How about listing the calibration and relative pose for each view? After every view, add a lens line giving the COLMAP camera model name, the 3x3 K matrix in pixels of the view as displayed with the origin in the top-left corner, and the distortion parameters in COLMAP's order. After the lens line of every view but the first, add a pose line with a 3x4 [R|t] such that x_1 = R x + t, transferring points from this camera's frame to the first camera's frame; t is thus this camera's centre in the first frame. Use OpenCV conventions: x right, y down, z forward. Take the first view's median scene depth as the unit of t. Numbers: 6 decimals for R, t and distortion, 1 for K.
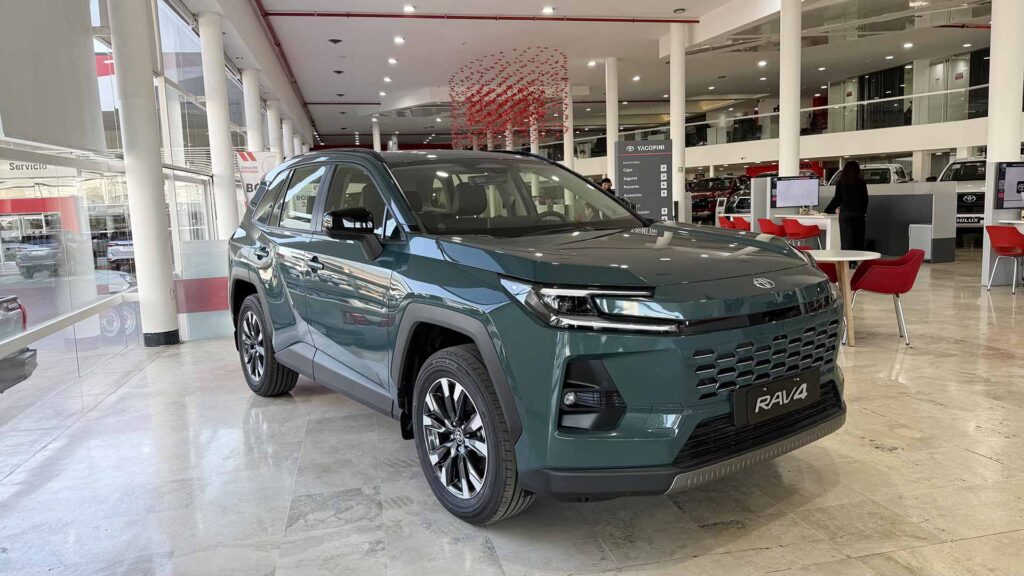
lens RADIAL K [[728.3, 0, 512.0], [0, 728.3, 288.0], [0, 0, 1]] dist [0.001807, -0.001260]
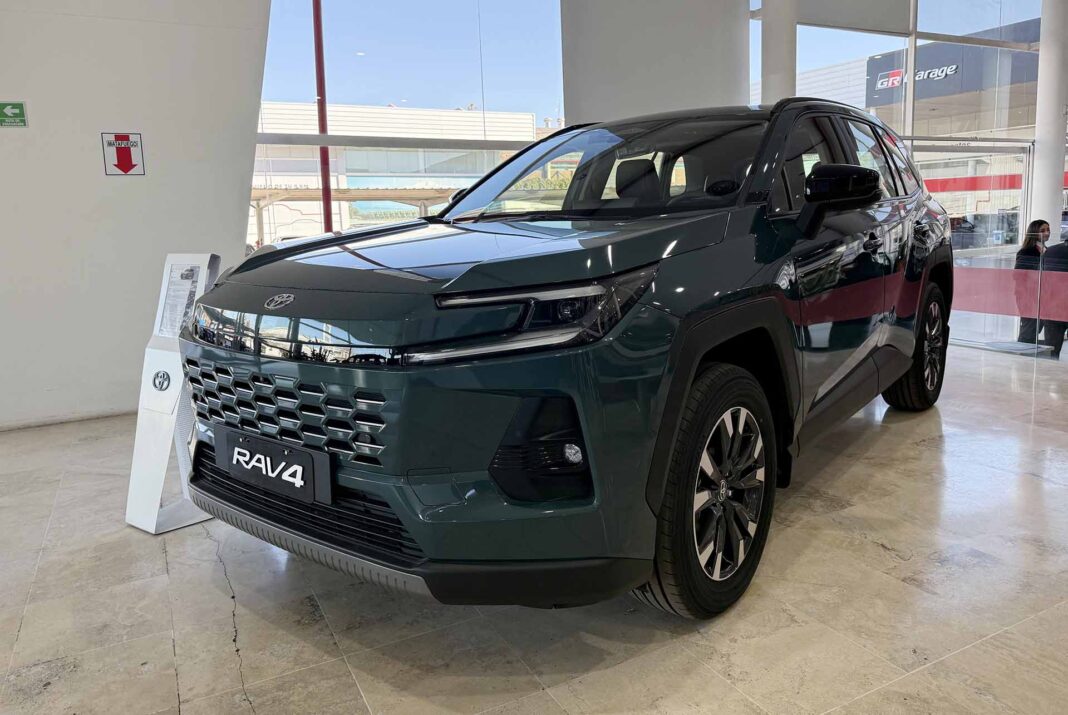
lens RADIAL K [[755.6, 0, 537.1], [0, 755.6, 327.8], [0, 0, 1]] dist [0.006867, 0.000936]
pose [[0.269626, 0.171865, -0.947504, 1.097333], [-0.100597, 0.983588, 0.149783, -0.113942], [0.957696, 0.054931, 0.282490, 1.027324]]
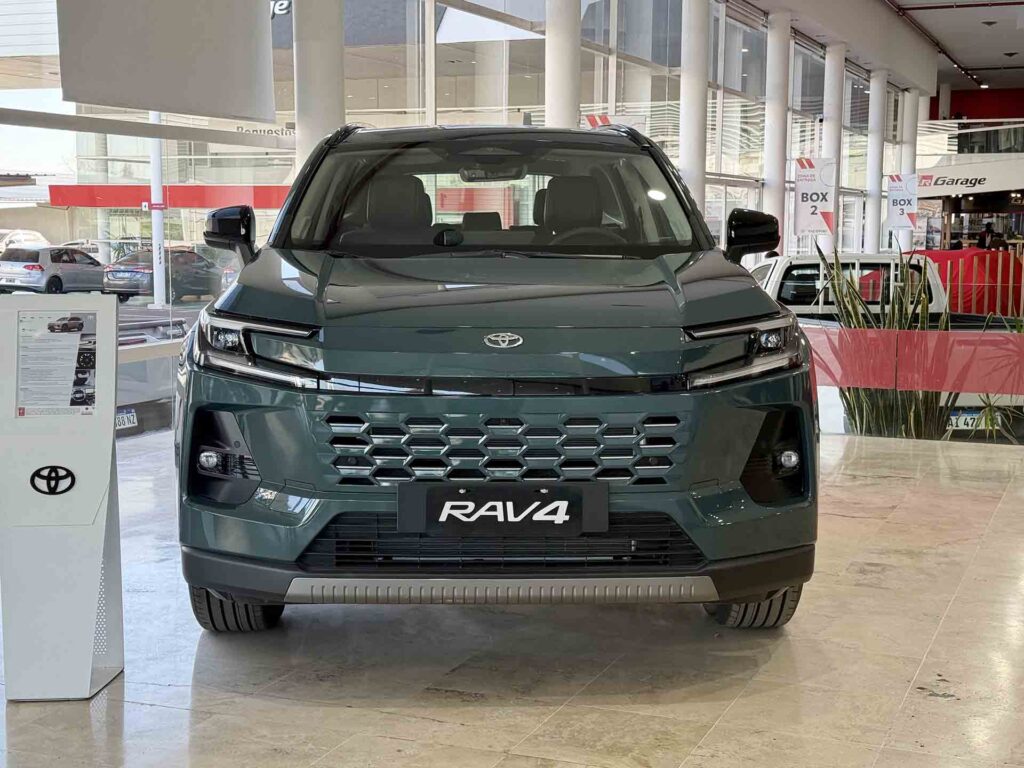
lens RADIAL K [[1521.9, 0, 512.0], [0, 1521.9, 384.0], [0, 0, 1]] dist [0.134458, 0.005619]
pose [[0.824583, 0.103221, -0.556245, 1.138658], [-0.104969, 0.994057, 0.028857, -0.008381], [0.555918, 0.034594, 0.830517, -0.170512]]
